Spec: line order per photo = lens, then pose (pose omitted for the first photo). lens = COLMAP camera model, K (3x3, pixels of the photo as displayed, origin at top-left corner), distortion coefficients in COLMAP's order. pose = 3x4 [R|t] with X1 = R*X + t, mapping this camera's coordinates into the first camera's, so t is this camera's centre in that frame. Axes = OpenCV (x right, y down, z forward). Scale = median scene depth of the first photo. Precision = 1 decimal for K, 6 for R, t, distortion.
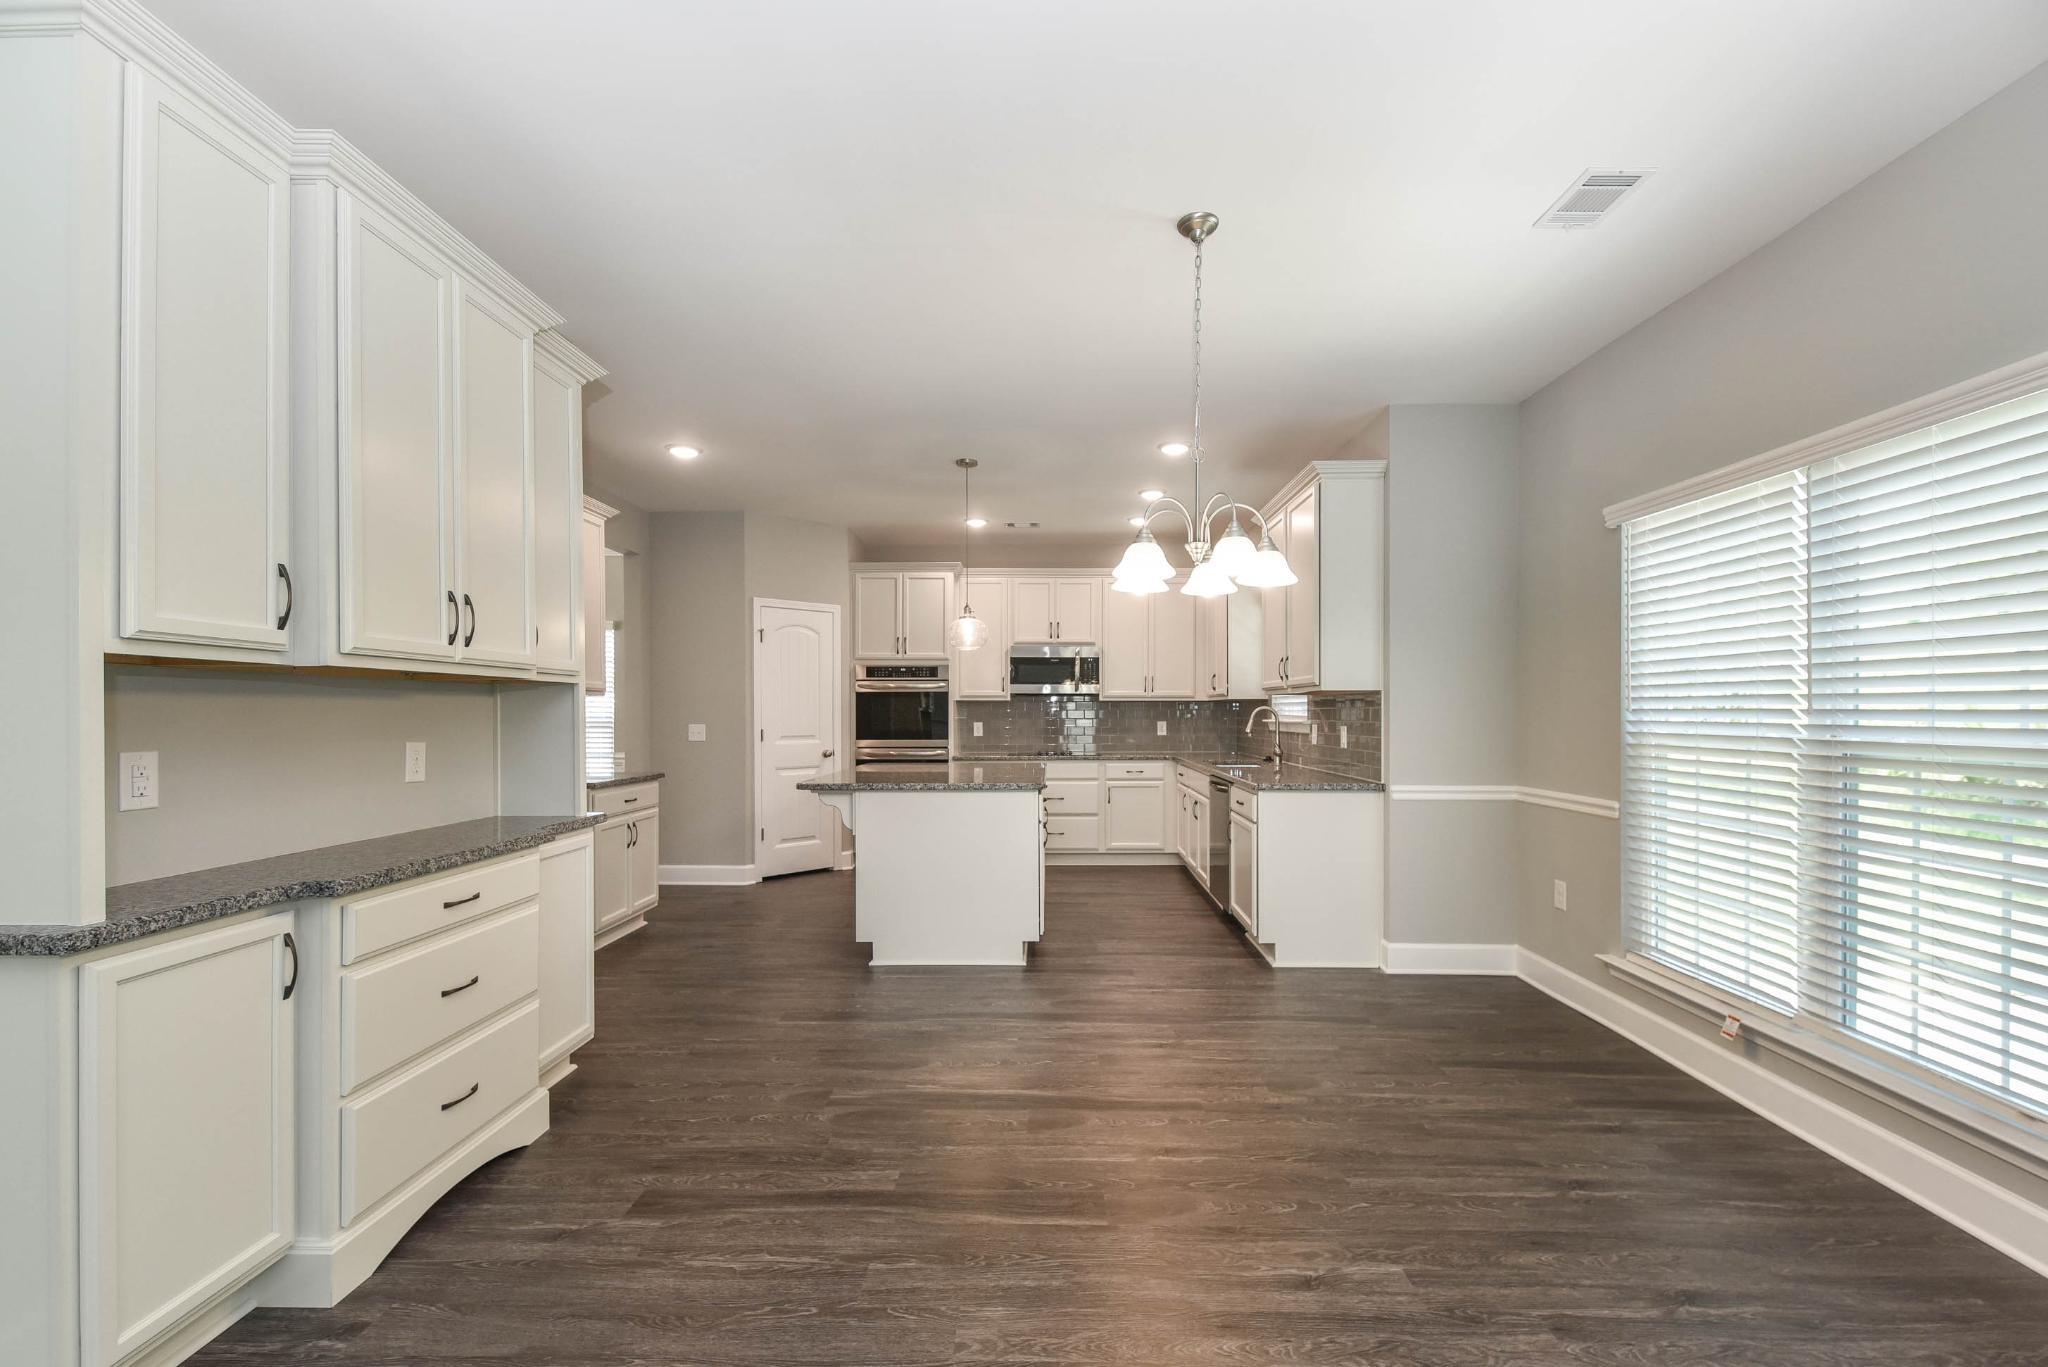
lens RADIAL K [[869.5, 0, 1018.8], [0, 869.5, 691.9], [0, 0, 1]] dist [0.027342, -0.011600]
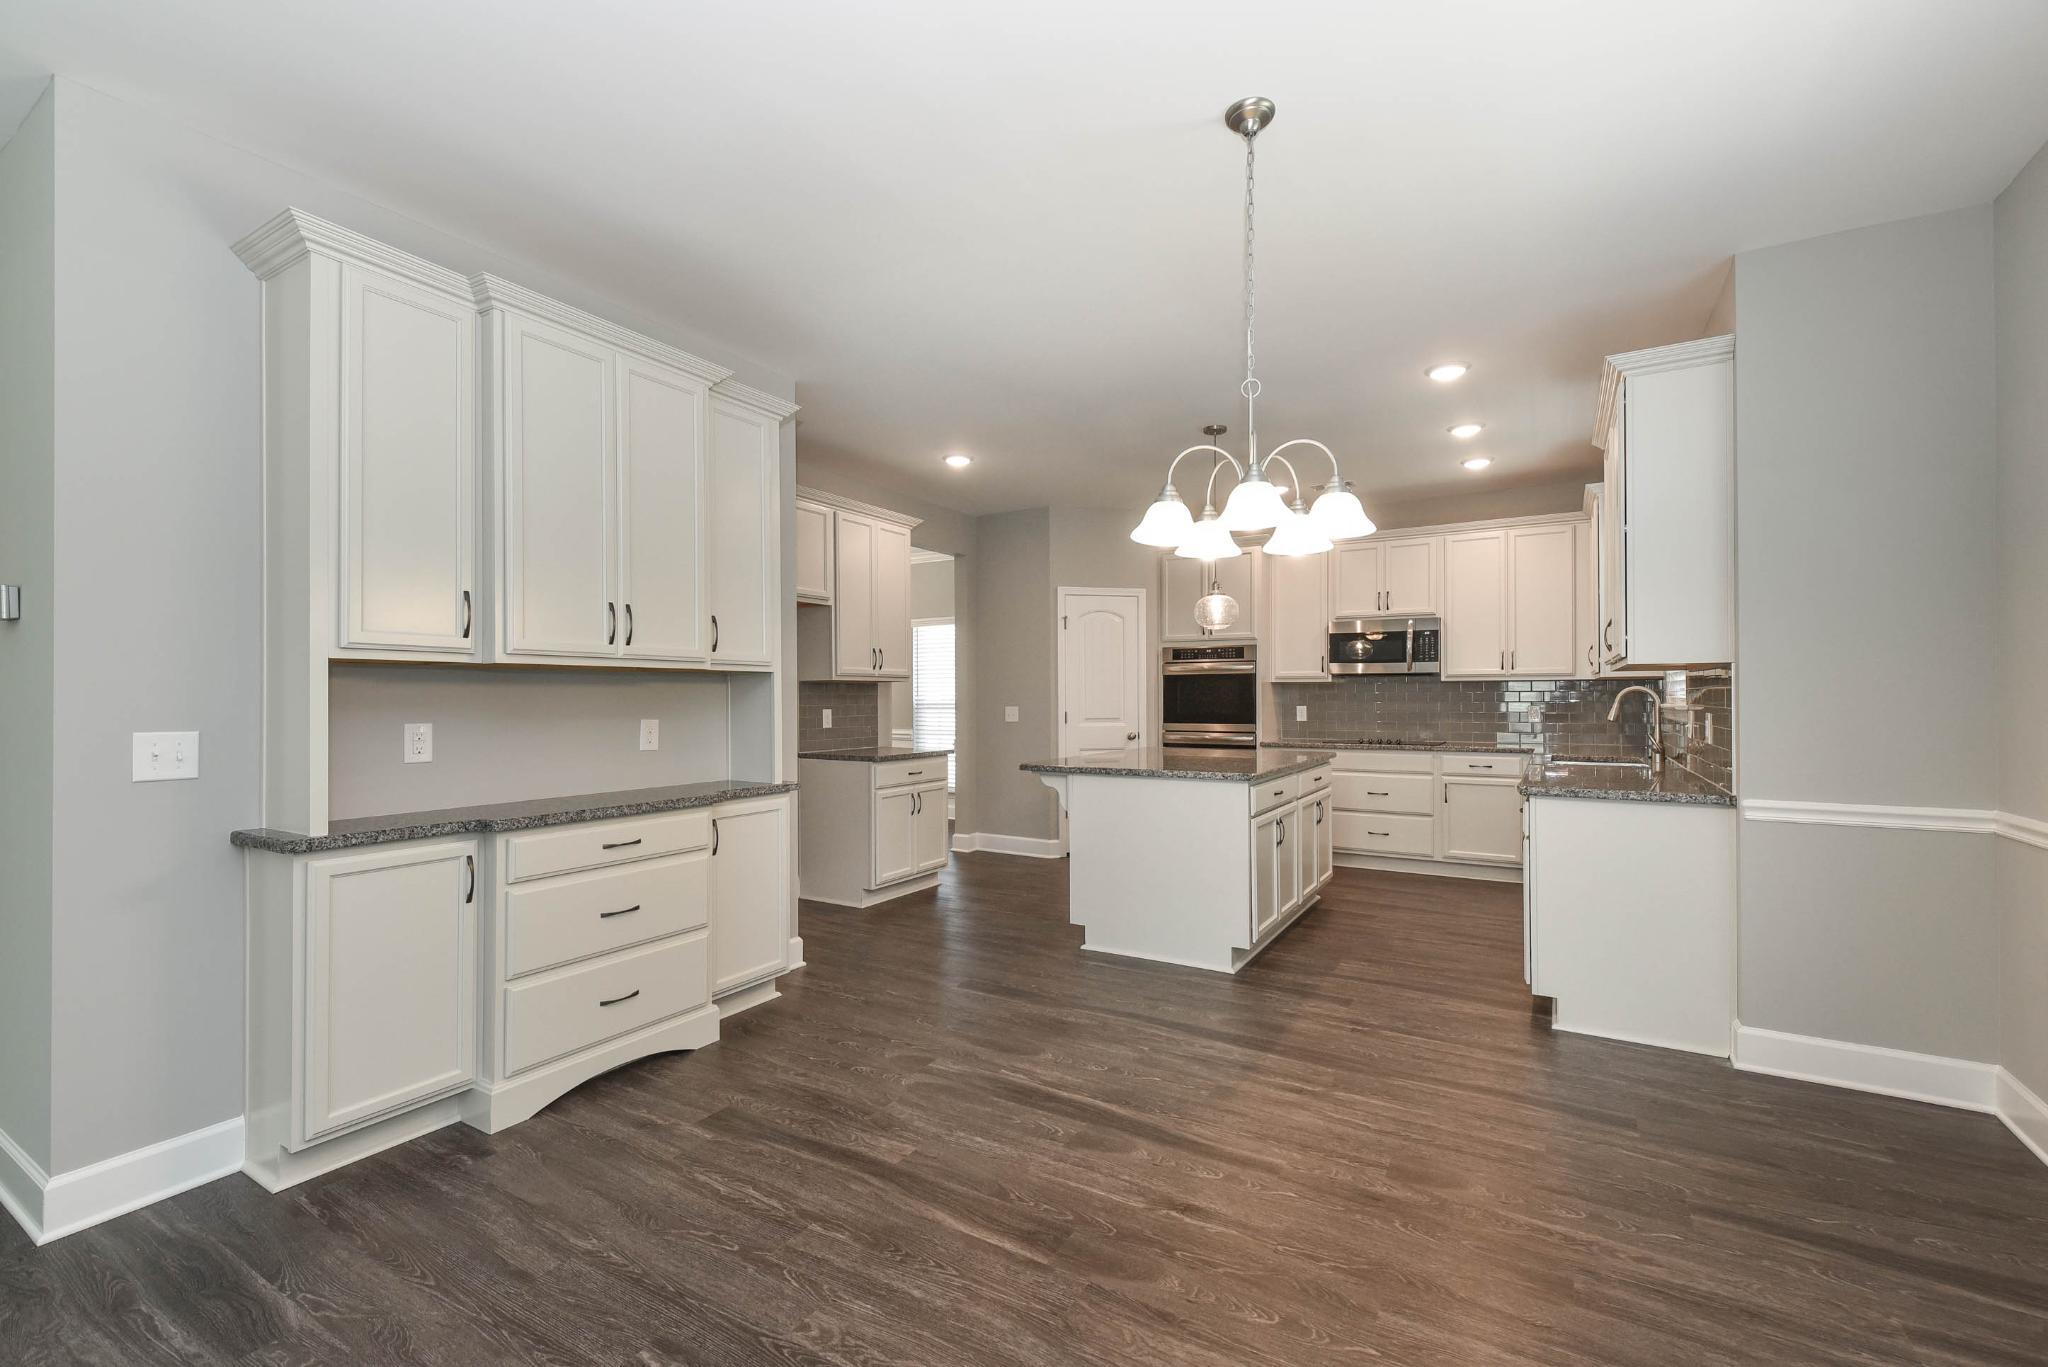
lens RADIAL K [[863.4, 0, 1014.4], [0, 863.4, 670.3], [0, 0, 1]] dist [0.026699, -0.008408]
pose [[0.865754, -0.017361, -0.500168, 0.366454], [0.014602, 0.999849, -0.009430, 0.003831], [0.500257, 0.000861, 0.865877, 0.142245]]
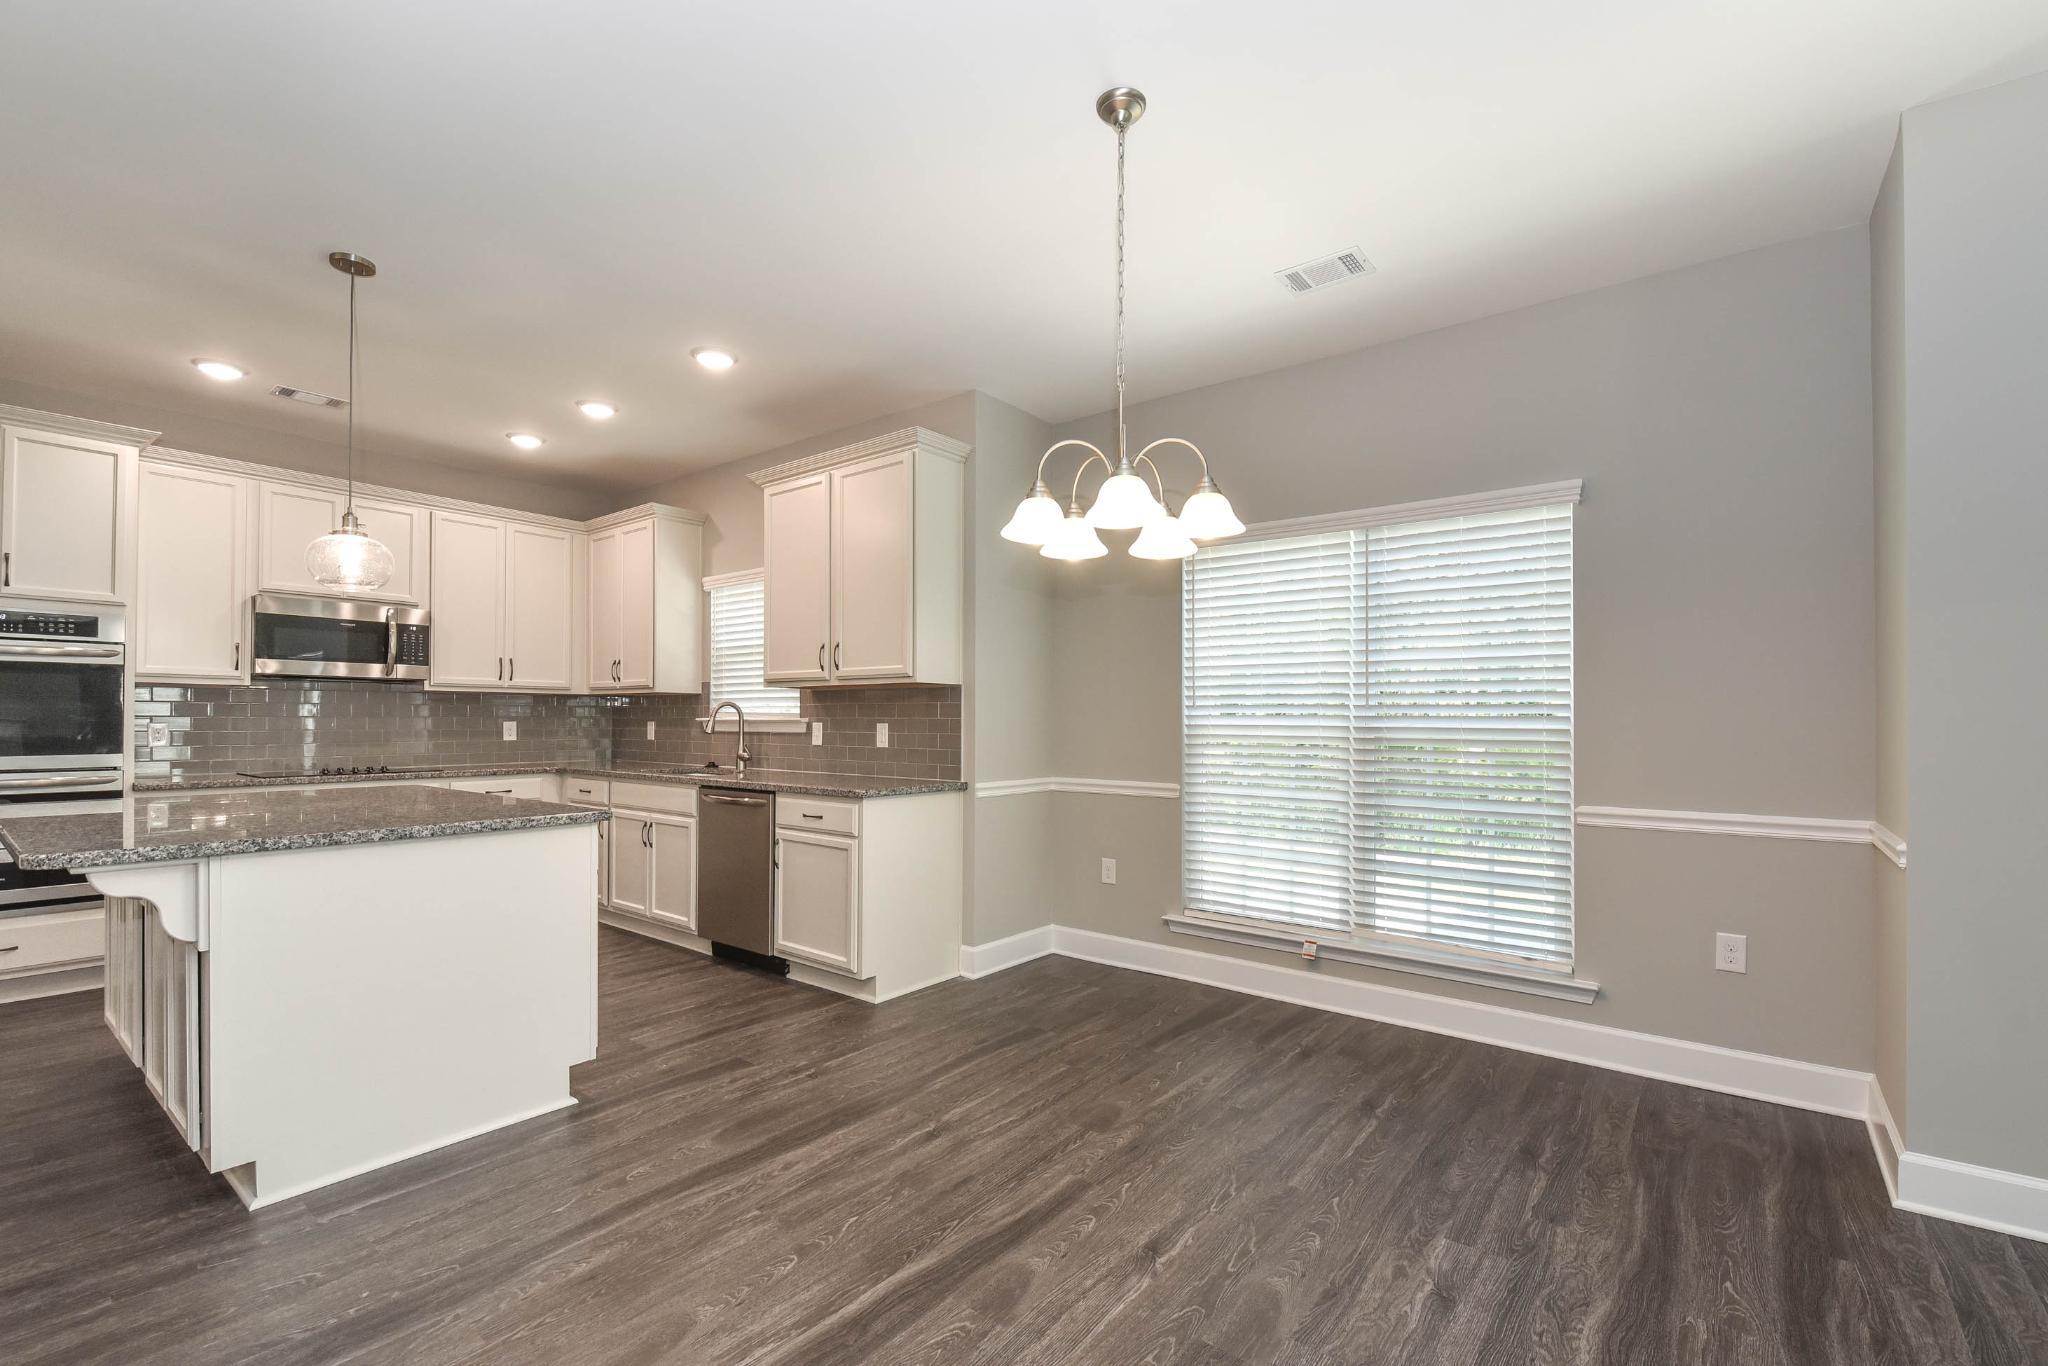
lens RADIAL K [[896.1, 0, 1032.3], [0, 896.1, 687.3], [0, 0, 1]] dist [0.002520, 0.000787]
pose [[0.588709, 0.032675, 0.807685, -0.452774], [-0.023398, 0.999453, -0.023379, 0.030598], [-0.808006, -0.005135, 0.589151, 0.489723]]
